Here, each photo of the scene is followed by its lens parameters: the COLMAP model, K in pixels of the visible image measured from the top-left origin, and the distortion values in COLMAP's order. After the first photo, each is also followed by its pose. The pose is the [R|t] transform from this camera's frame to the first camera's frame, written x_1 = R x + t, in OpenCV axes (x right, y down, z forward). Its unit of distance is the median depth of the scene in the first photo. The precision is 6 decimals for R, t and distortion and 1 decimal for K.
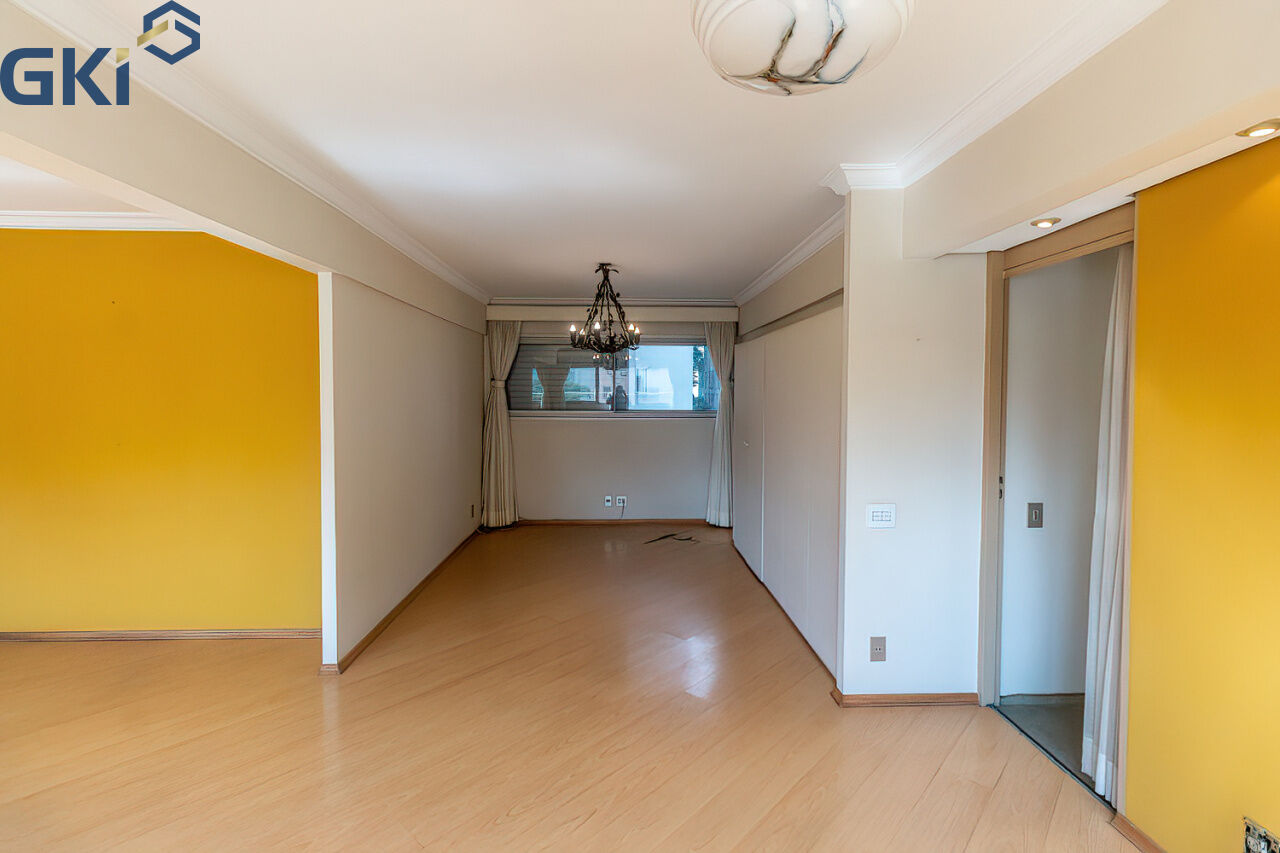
lens RADIAL K [[587.4, 0, 637.4], [0, 587.4, 414.6], [0, 0, 1]] dist [0.002141, 0.000793]
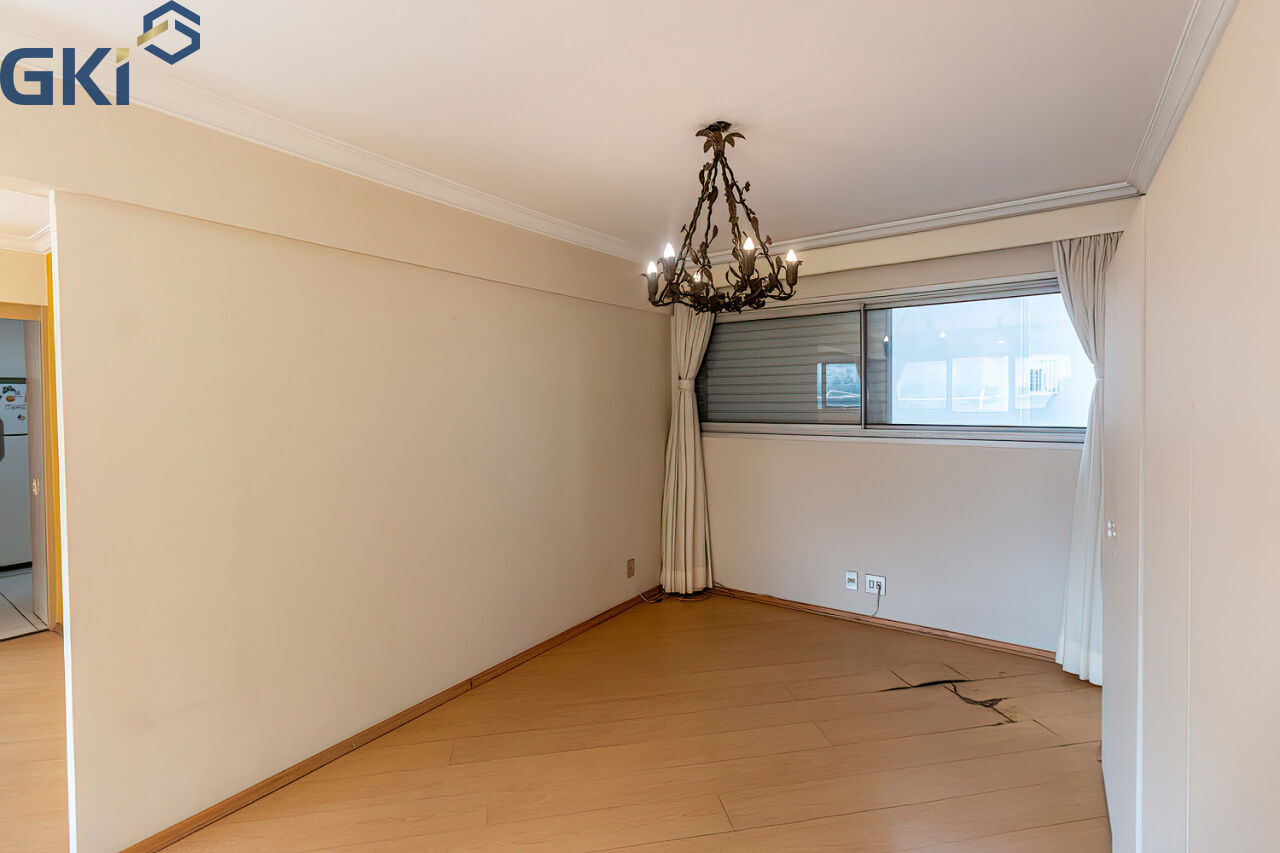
lens RADIAL K [[579.5, 0, 635.3], [0, 579.5, 415.8], [0, 0, 1]] dist [-0.003053, -0.000117]
pose [[0.790557, 0.005497, -0.612364, 0.134905], [-0.009154, 0.999954, -0.002841, -0.012560], [0.612320, 0.007852, 0.790571, 0.427708]]
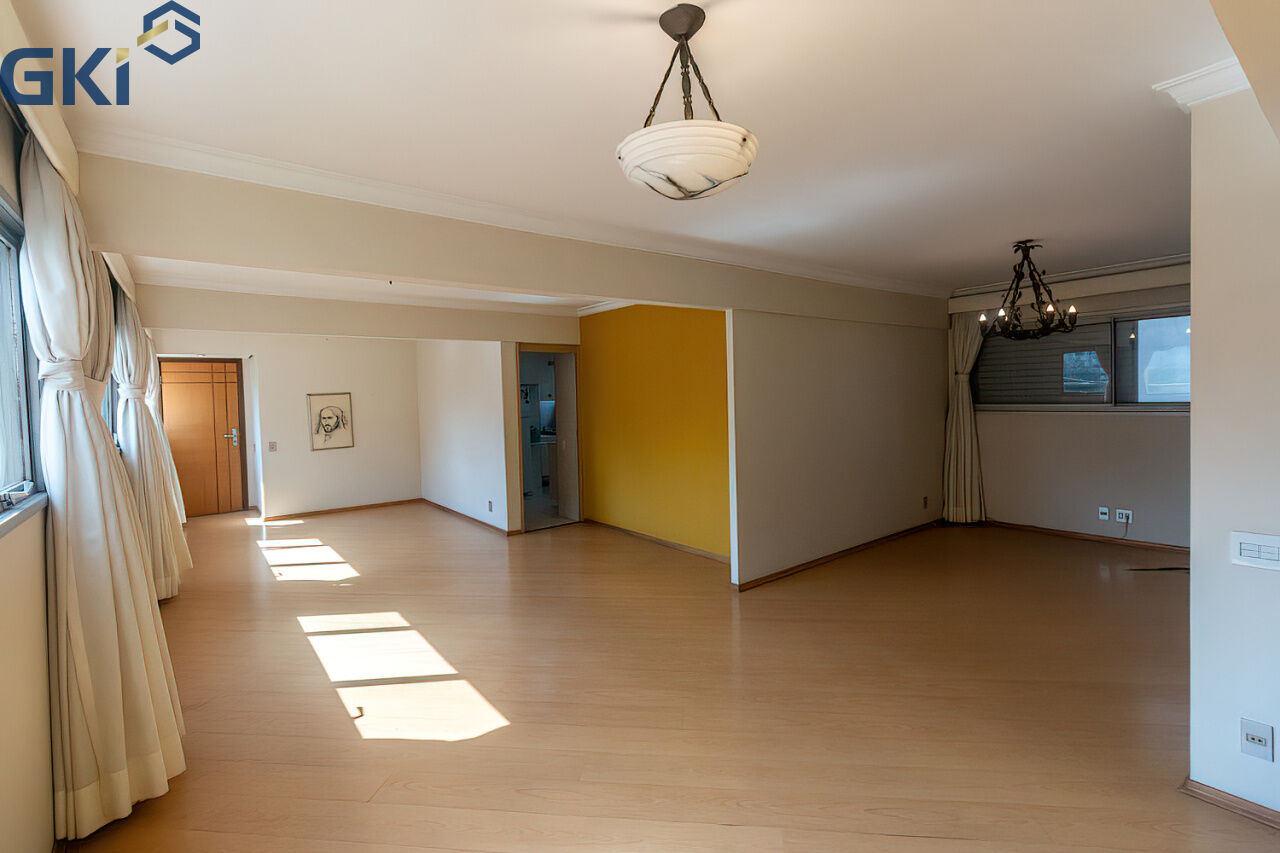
lens RADIAL K [[579.5, 0, 635.3], [0, 579.5, 415.8], [0, 0, 1]] dist [-0.003053, -0.000117]
pose [[0.575063, 0.007314, -0.818076, 0.241140], [0.001414, 0.999950, 0.009935, 0.001354], [0.818108, -0.006870, 0.575024, -0.000396]]
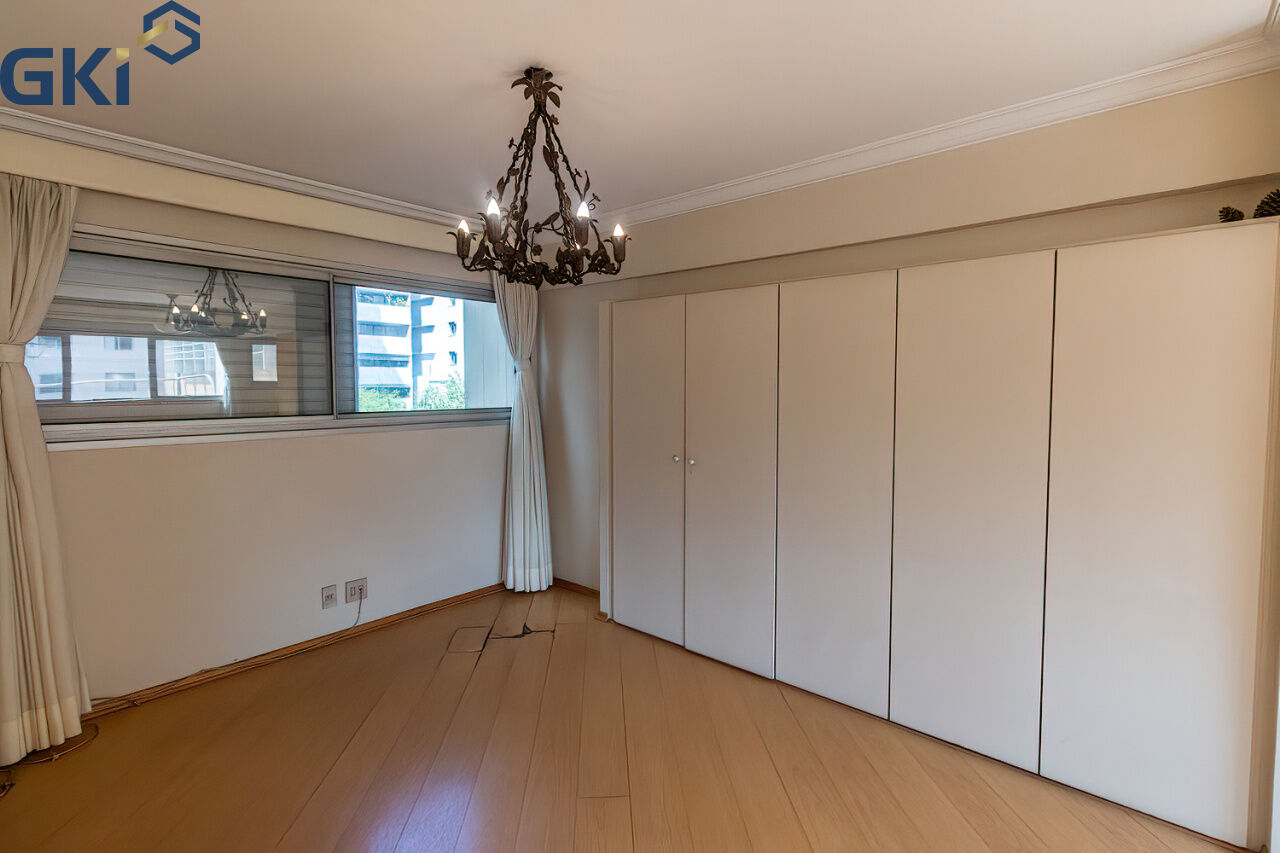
lens RADIAL K [[606.5, 0, 639.5], [0, 606.5, 417.2], [0, 0, 1]] dist [-0.000305, 0.000030]
pose [[0.678507, -0.042554, 0.733360, -0.246952], [0.024652, 0.999077, 0.035164, -0.017048], [-0.734180, -0.005780, 0.678930, 0.473070]]
